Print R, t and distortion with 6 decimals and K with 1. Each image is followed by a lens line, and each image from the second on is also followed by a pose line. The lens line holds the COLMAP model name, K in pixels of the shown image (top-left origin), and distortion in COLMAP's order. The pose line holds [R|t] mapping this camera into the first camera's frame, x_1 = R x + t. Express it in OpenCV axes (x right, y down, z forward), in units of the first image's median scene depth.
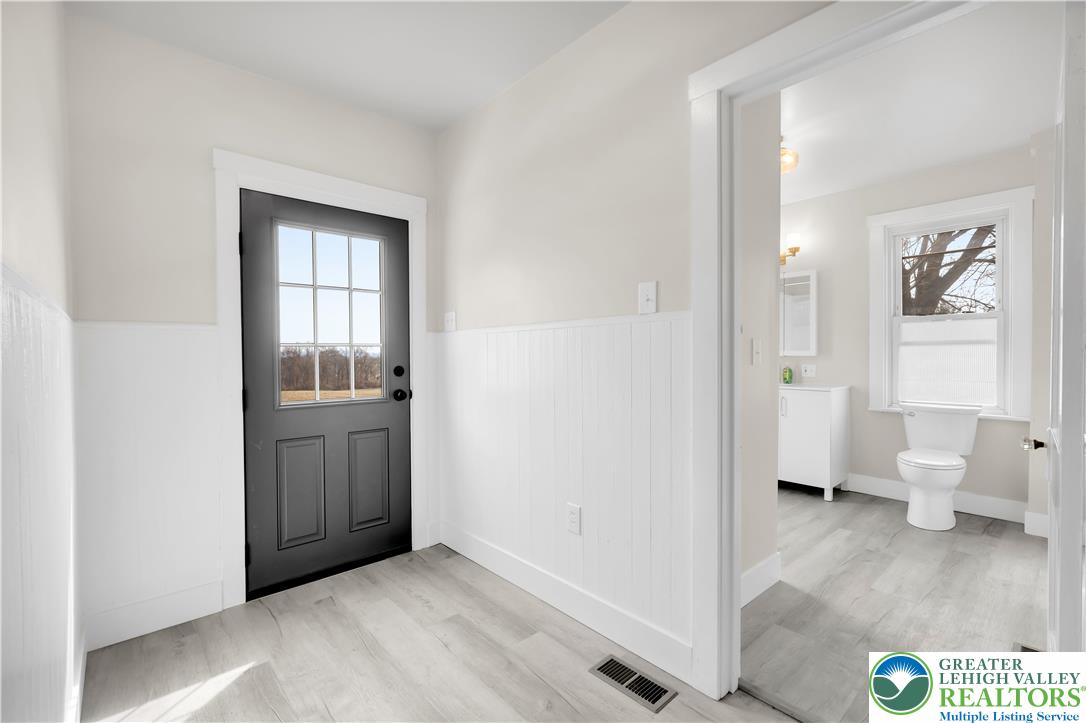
lens RADIAL K [[480.0, 0, 532.9], [0, 480.0, 359.9], [0, 0, 1]] dist [-0.002395, -0.000263]
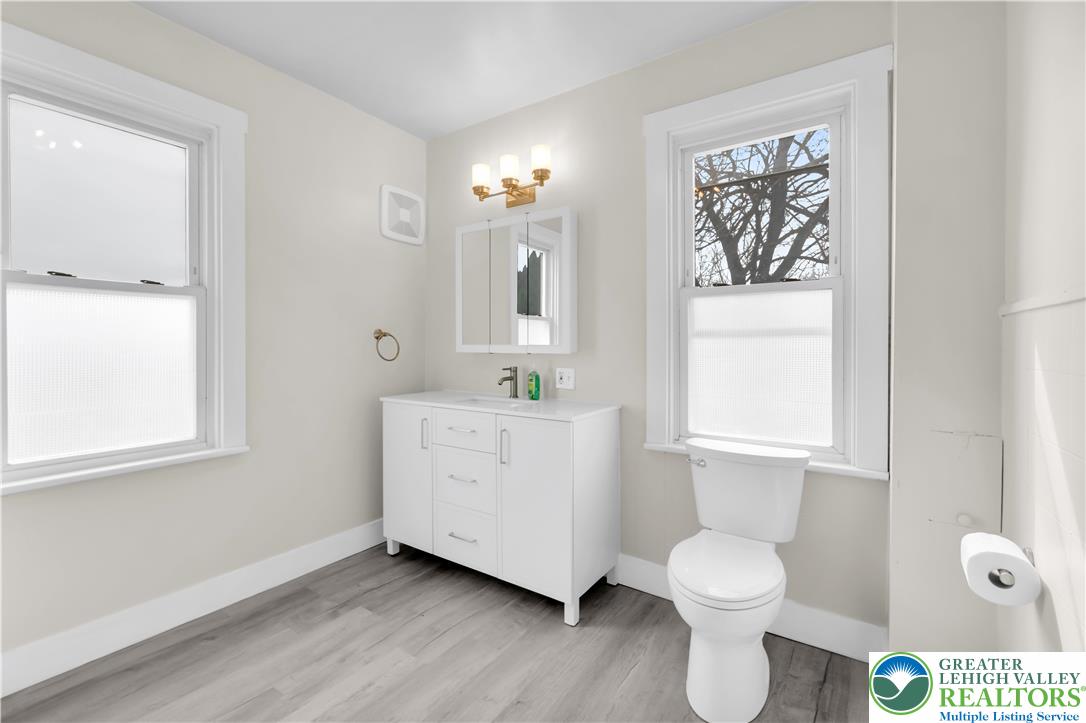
lens RADIAL K [[476.6, 0, 536.6], [0, 476.6, 343.9], [0, 0, 1]] dist [-0.001184, -0.000369]
pose [[0.971302, 0.006740, 0.237754, 0.441913], [-0.003525, 0.999897, -0.013948, -0.013488], [-0.237823, 0.012709, 0.971225, 0.477069]]
